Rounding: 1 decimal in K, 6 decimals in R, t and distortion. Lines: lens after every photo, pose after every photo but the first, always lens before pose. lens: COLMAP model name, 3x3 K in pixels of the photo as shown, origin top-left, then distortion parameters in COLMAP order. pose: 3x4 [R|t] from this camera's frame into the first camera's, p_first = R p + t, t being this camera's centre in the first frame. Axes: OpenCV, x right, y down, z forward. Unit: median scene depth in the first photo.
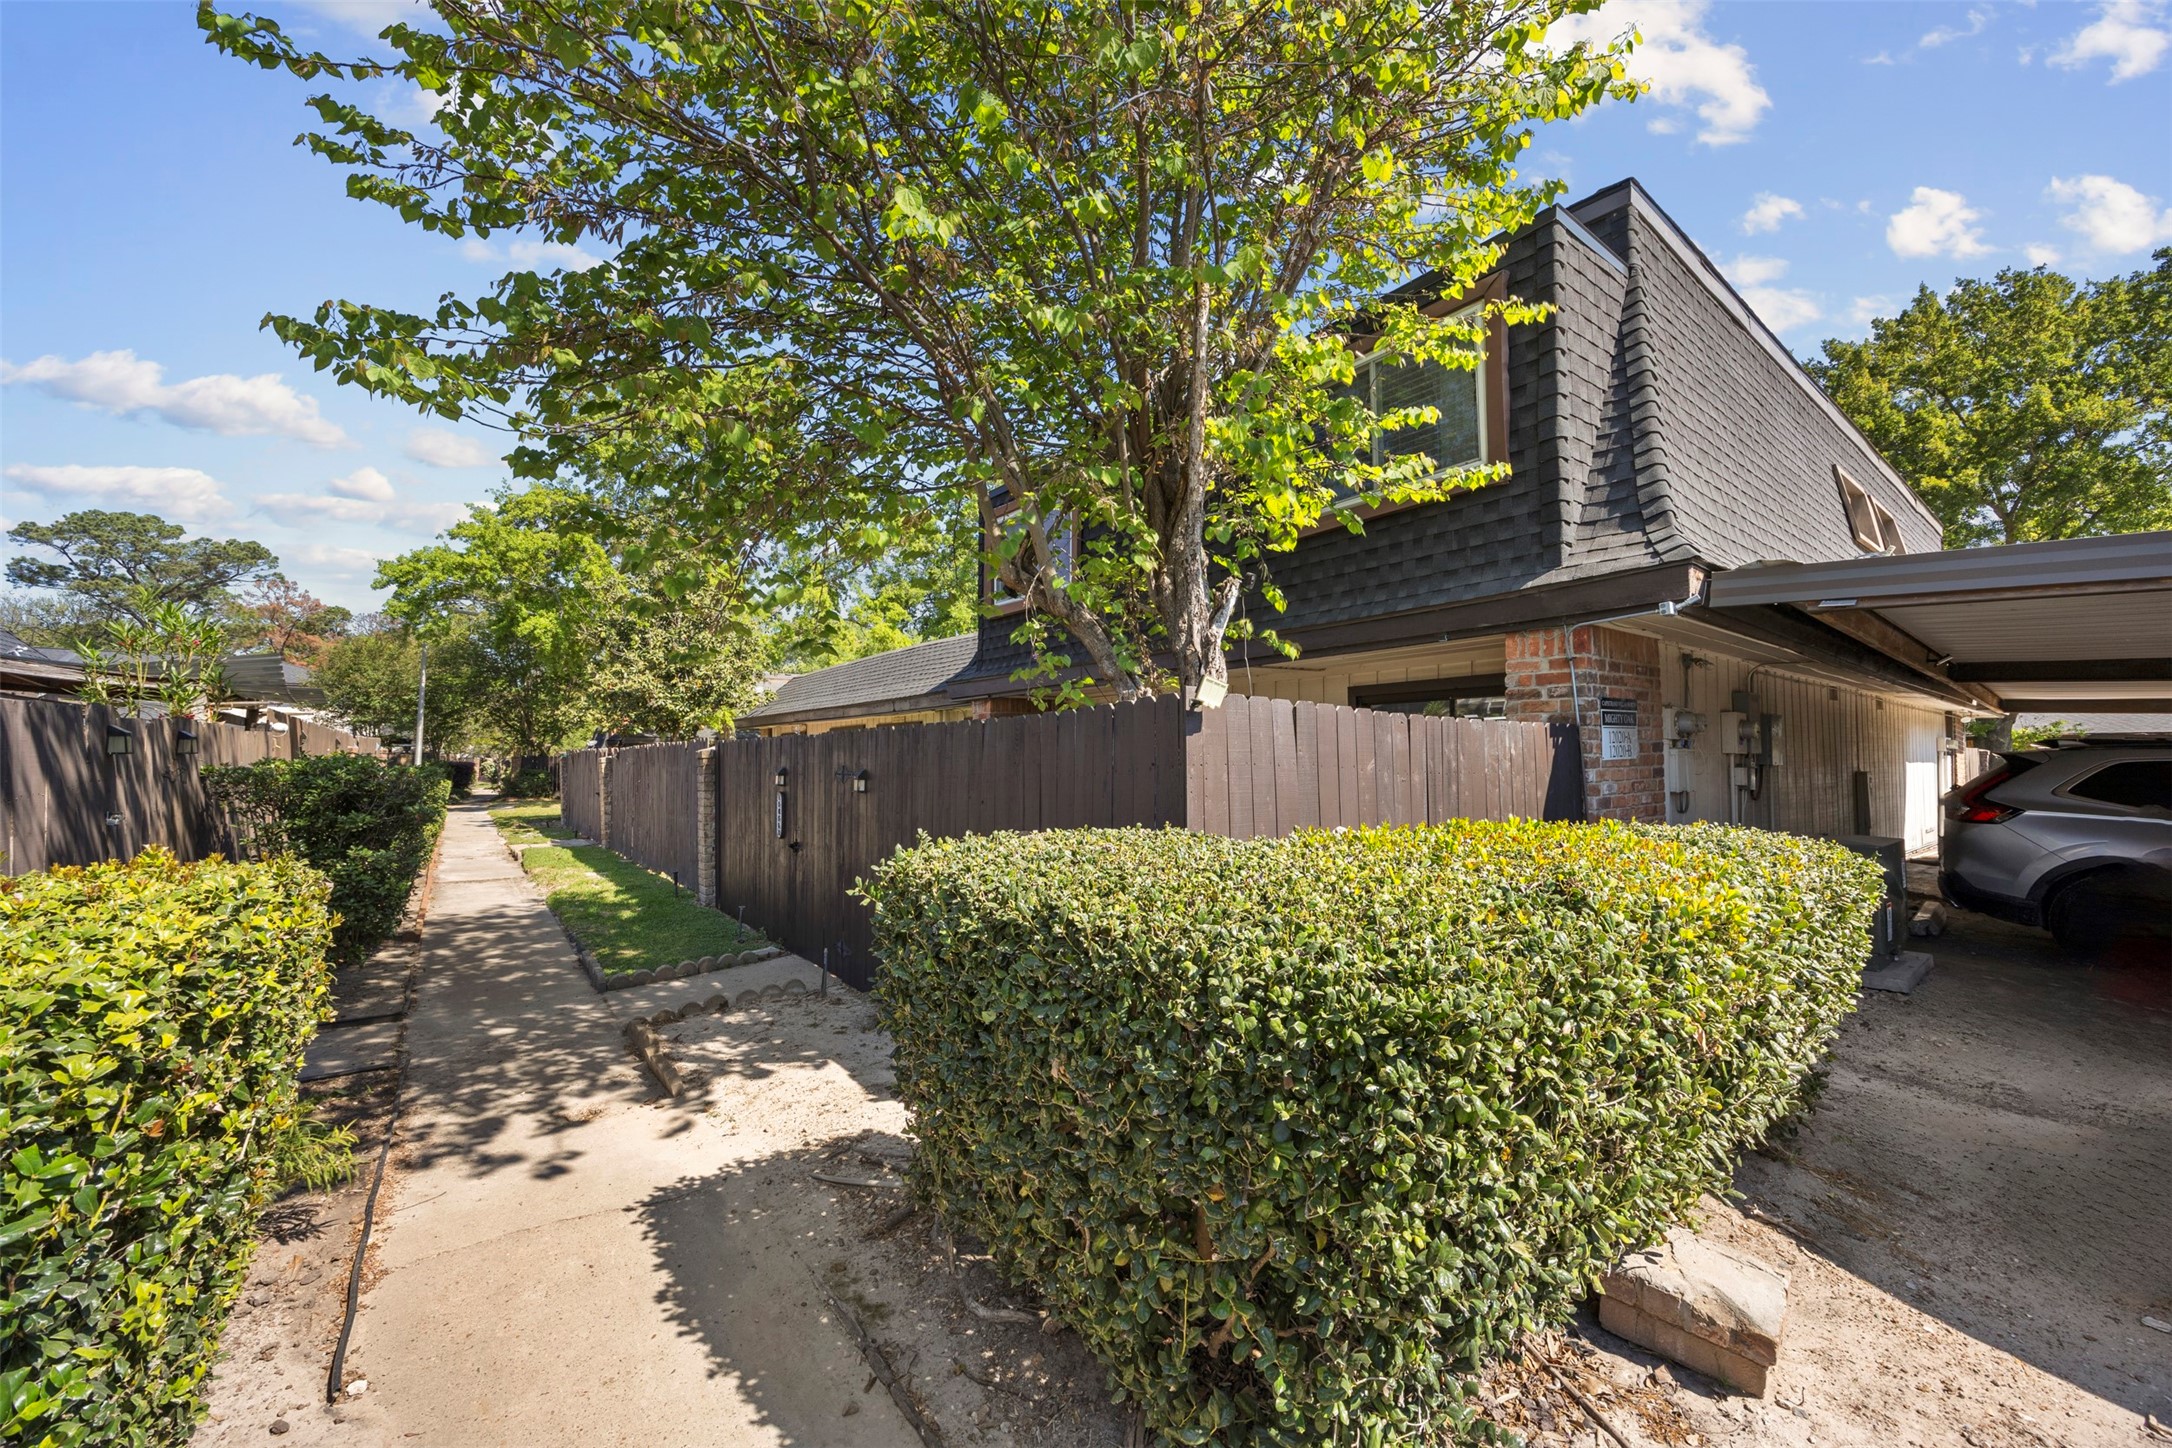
lens RADIAL K [[842.9, 0, 1099.3], [0, 842.9, 732.4], [0, 0, 1]] dist [-0.004406, 0.000308]
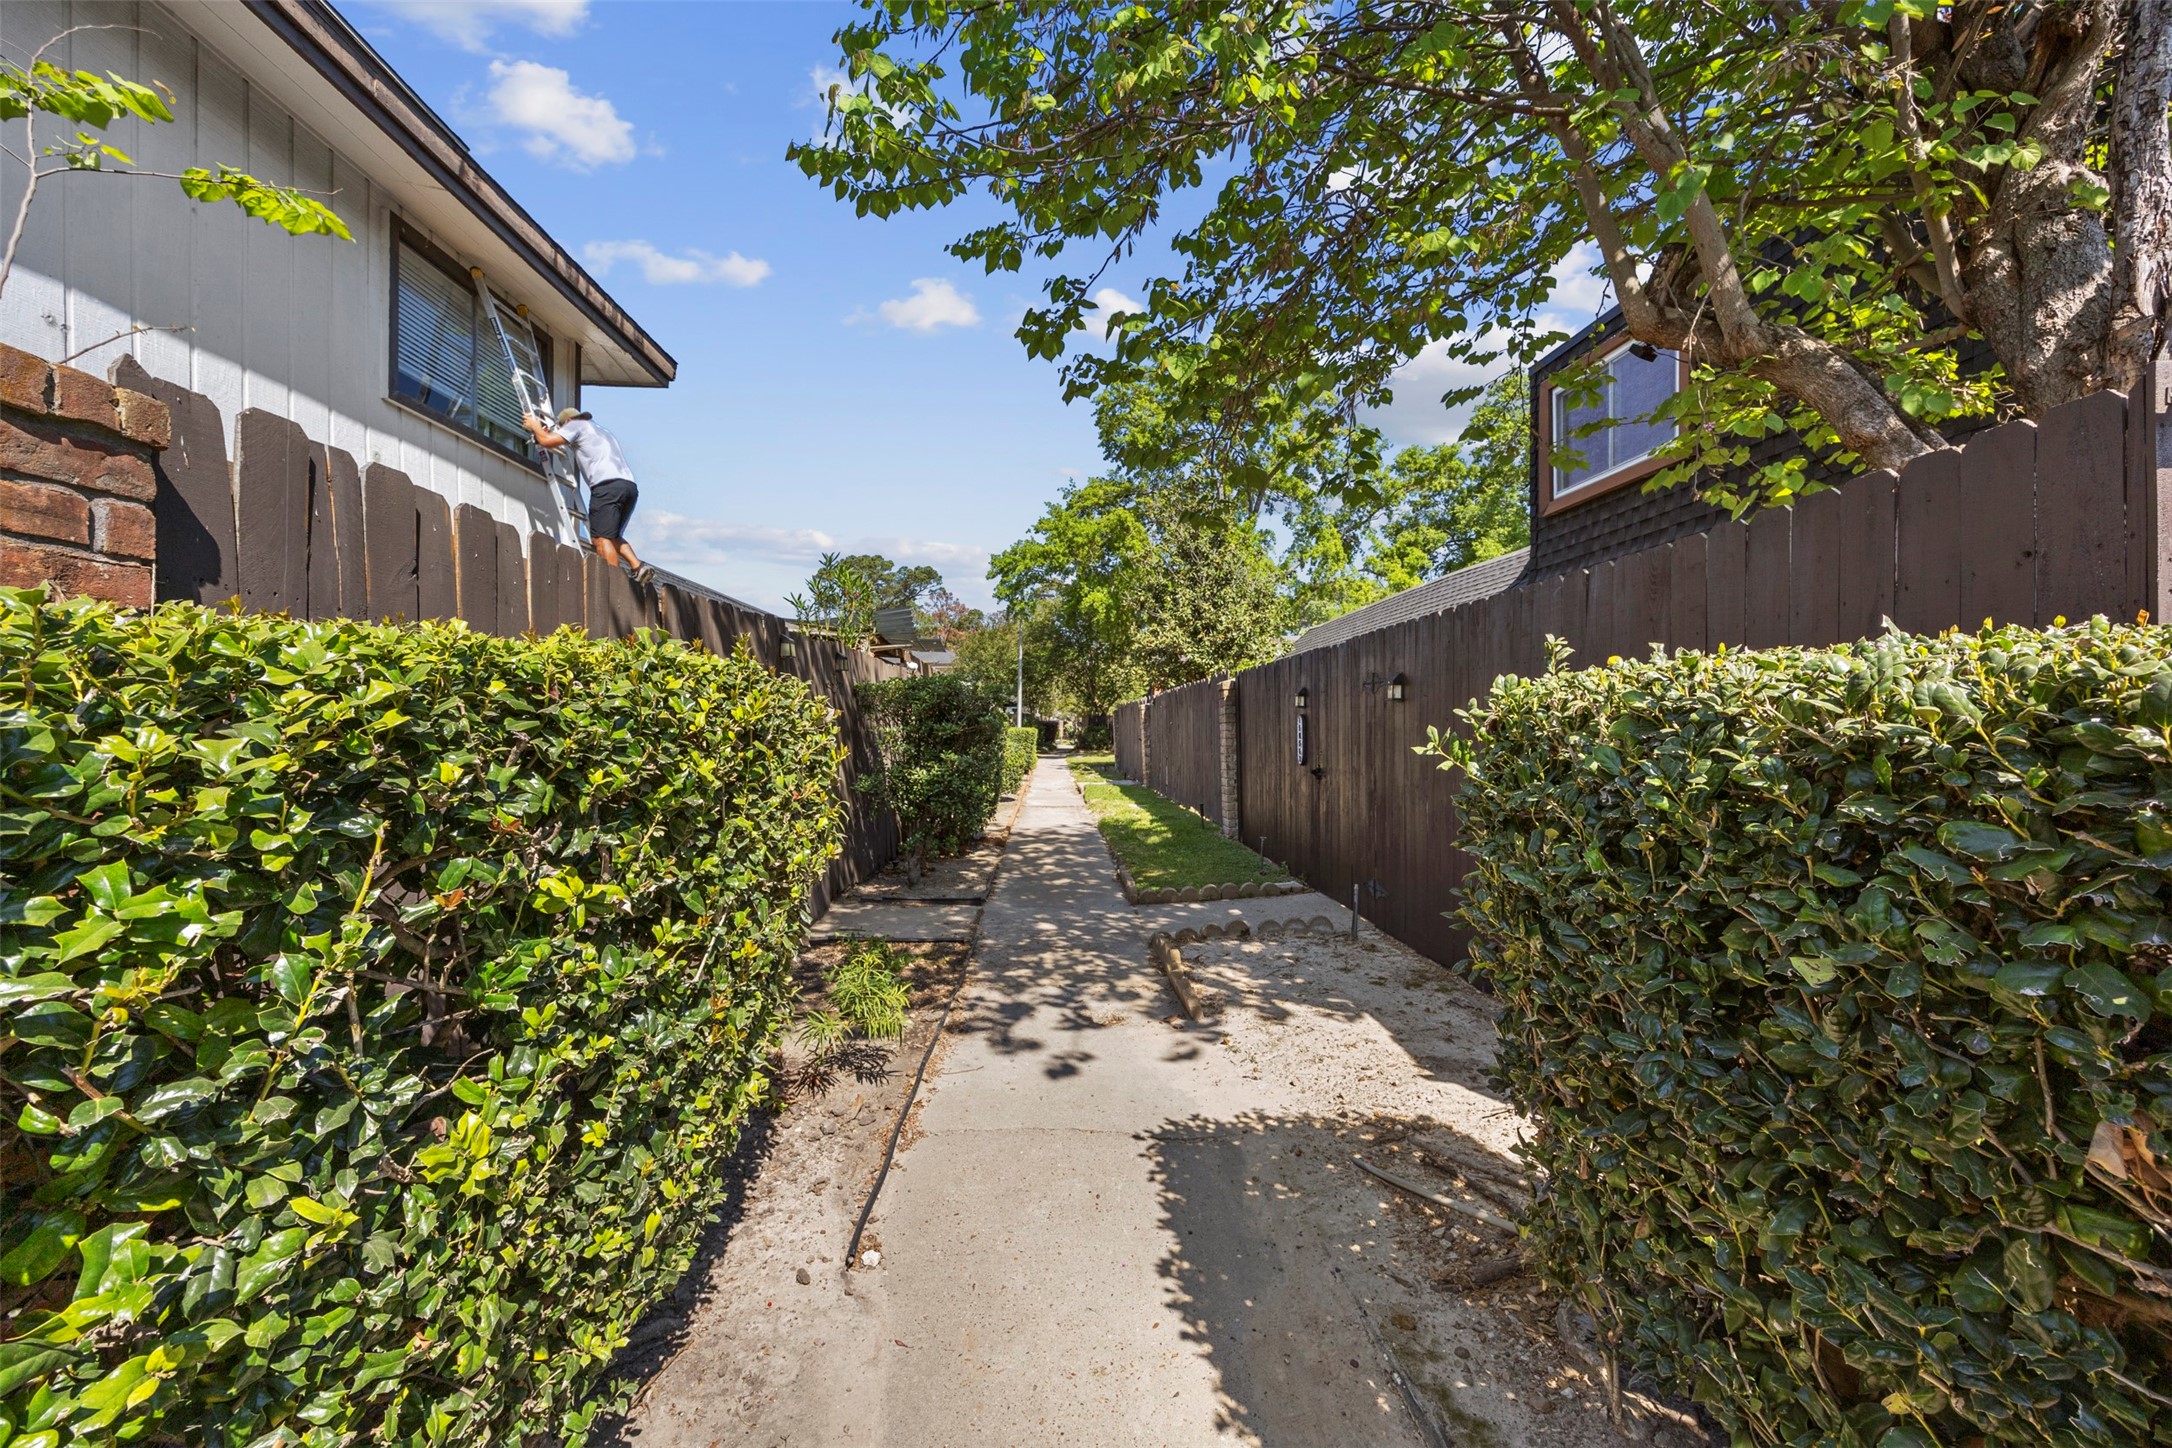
lens RADIAL K [[842.9, 0, 1084.2], [0, 842.9, 722.4], [0, 0, 1]] dist [-0.004406, 0.000308]
pose [[0.820334, 0.001984, -0.571882, -0.085207], [0.016820, 0.999478, 0.027596, 0.088938], [0.571638, -0.032257, 0.819872, 0.206441]]
